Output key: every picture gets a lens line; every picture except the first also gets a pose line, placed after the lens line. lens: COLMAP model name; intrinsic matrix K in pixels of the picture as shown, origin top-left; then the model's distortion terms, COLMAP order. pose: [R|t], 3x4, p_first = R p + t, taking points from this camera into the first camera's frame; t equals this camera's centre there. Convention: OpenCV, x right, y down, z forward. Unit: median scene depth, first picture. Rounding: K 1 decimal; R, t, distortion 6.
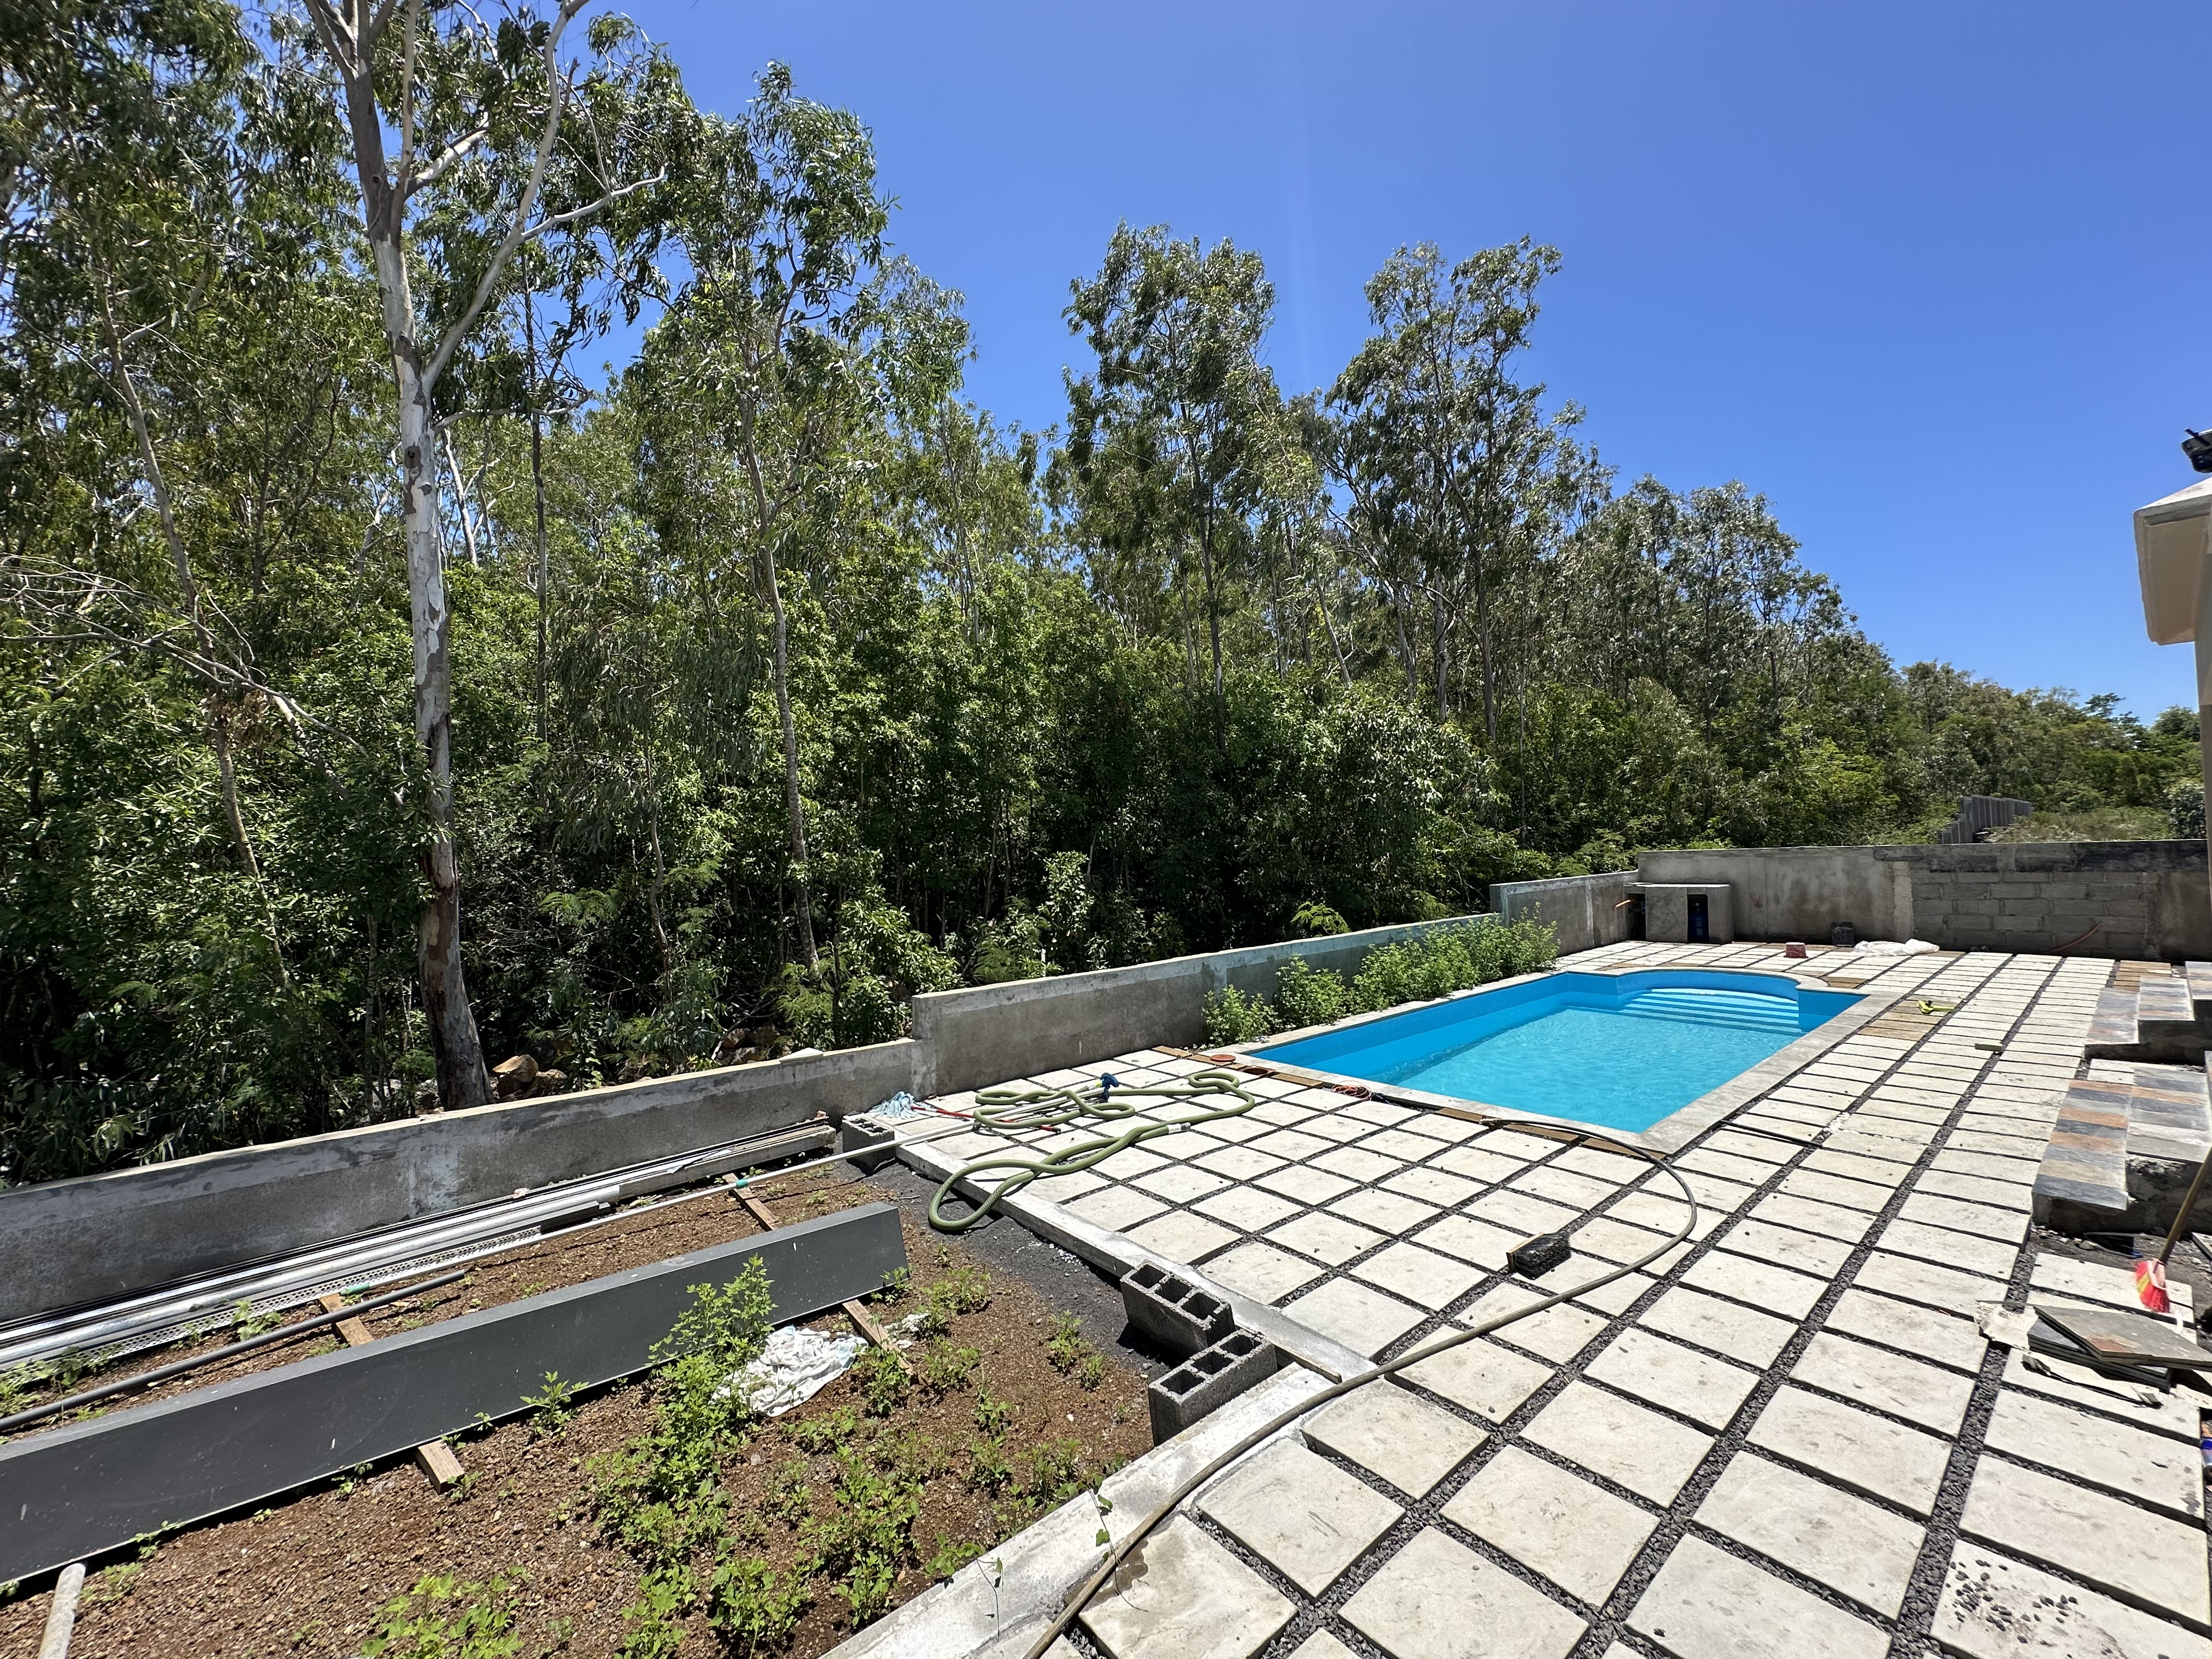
lens RADIAL K [[883.9, 0, 1106.0], [0, 883.9, 829.5], [0, 0, 1]] dist [0.000499, 0.000180]
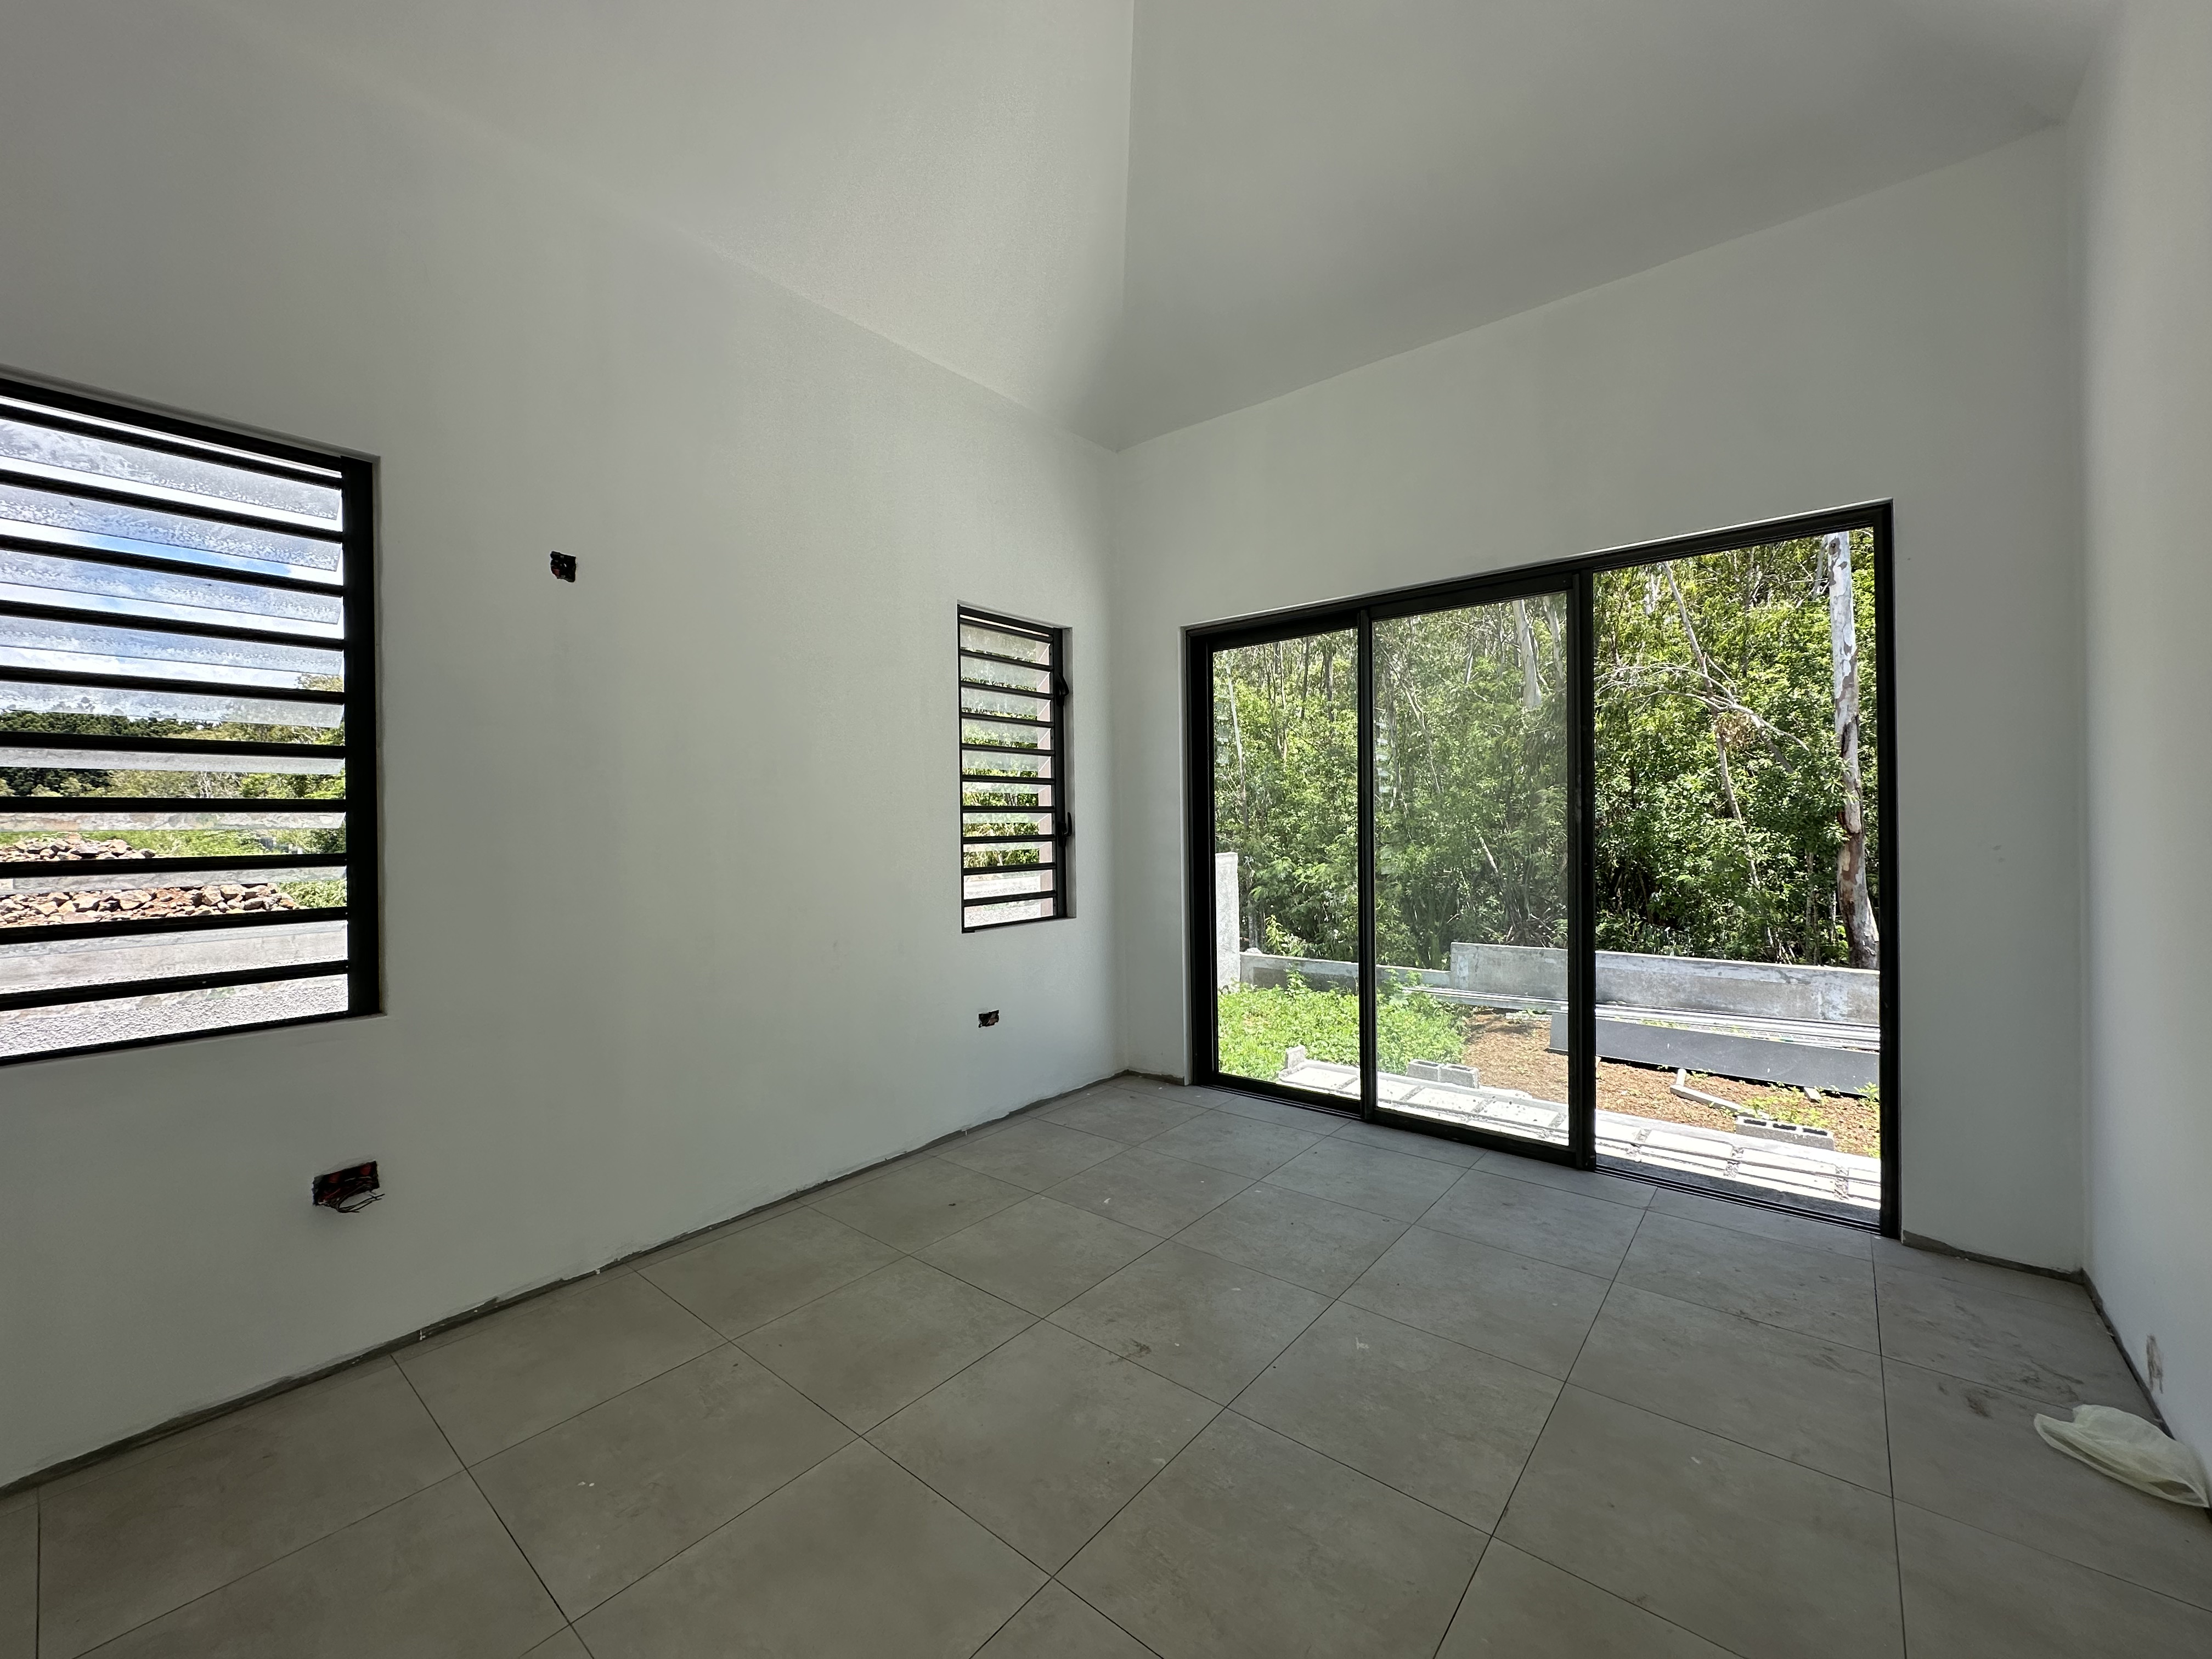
lens RADIAL K [[883.9, 0, 1106.0], [0, 883.9, 829.5], [0, 0, 1]] dist [0.000499, 0.000180]
pose [[0.177745, 0.039012, -0.983303, 0.812195], [0.034132, 0.998368, 0.045780, -0.085026], [0.983484, -0.041699, 0.176124, -0.827824]]
